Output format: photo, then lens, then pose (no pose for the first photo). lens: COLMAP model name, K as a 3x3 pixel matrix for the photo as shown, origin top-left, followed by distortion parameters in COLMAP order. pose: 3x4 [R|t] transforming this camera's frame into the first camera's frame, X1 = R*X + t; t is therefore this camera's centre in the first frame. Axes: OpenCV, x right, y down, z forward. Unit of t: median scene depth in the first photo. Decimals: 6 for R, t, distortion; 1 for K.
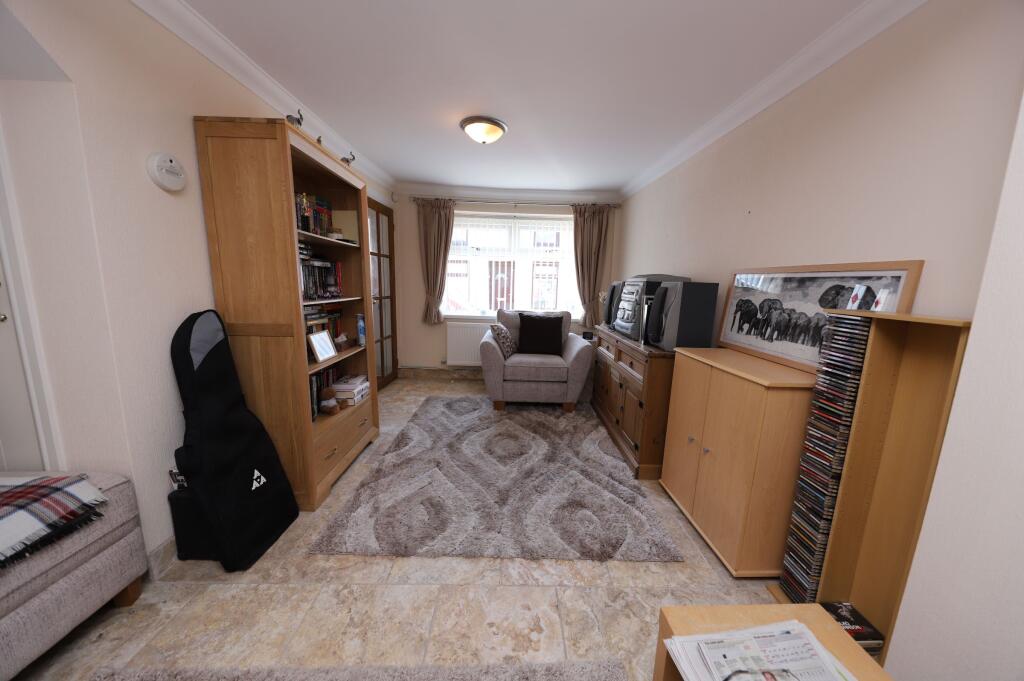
lens RADIAL K [[351.2, 0, 515.0], [0, 351.2, 341.3], [0, 0, 1]] dist [0.001481, -0.003182]
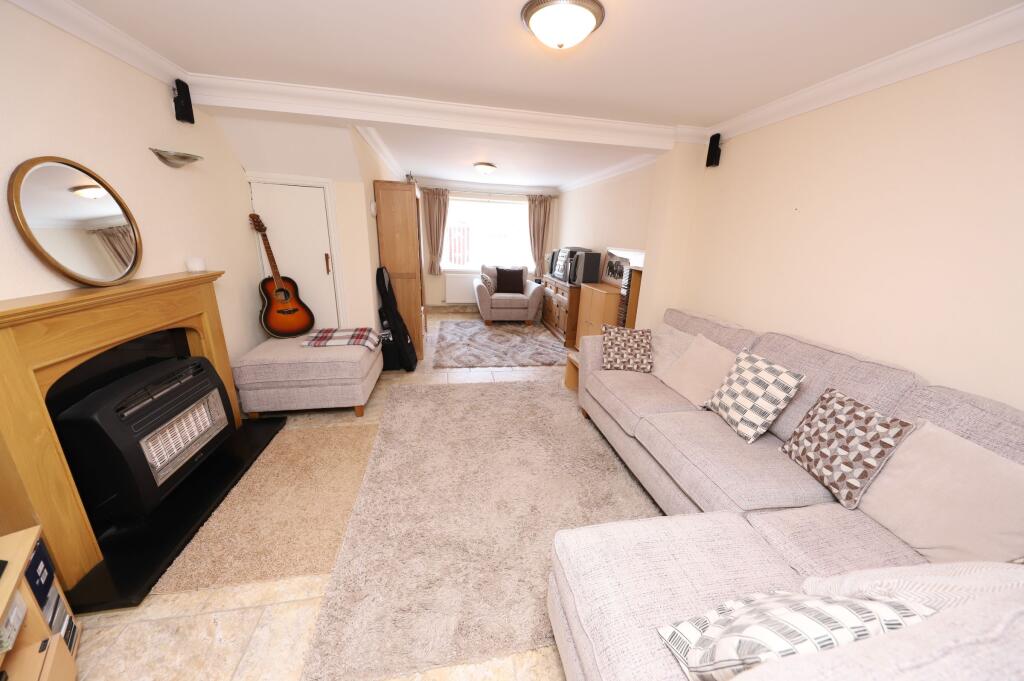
lens RADIAL K [[351.2, 0, 511.9], [0, 351.2, 338.7], [0, 0, 1]] dist [0.001481, -0.003182]
pose [[0.987192, -0.035245, 0.155594, -0.236933], [0.016228, 0.992417, 0.121838, 0.063197], [-0.158709, -0.117753, 0.980278, -0.818694]]
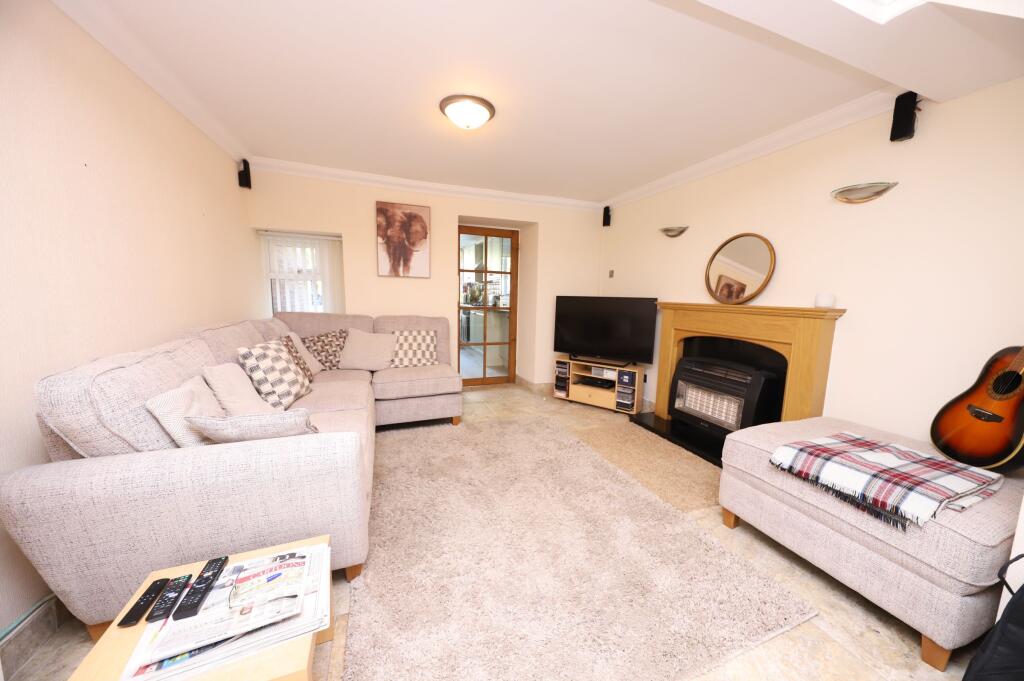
lens RADIAL K [[351.2, 0, 514.5], [0, 351.2, 338.8], [0, 0, 1]] dist [0.001481, -0.003182]
pose [[-0.943263, 0.004248, -0.332021, 0.189492], [-0.095299, 0.954388, 0.282953, -0.190615], [0.318078, 0.298540, -0.899833, 1.293625]]
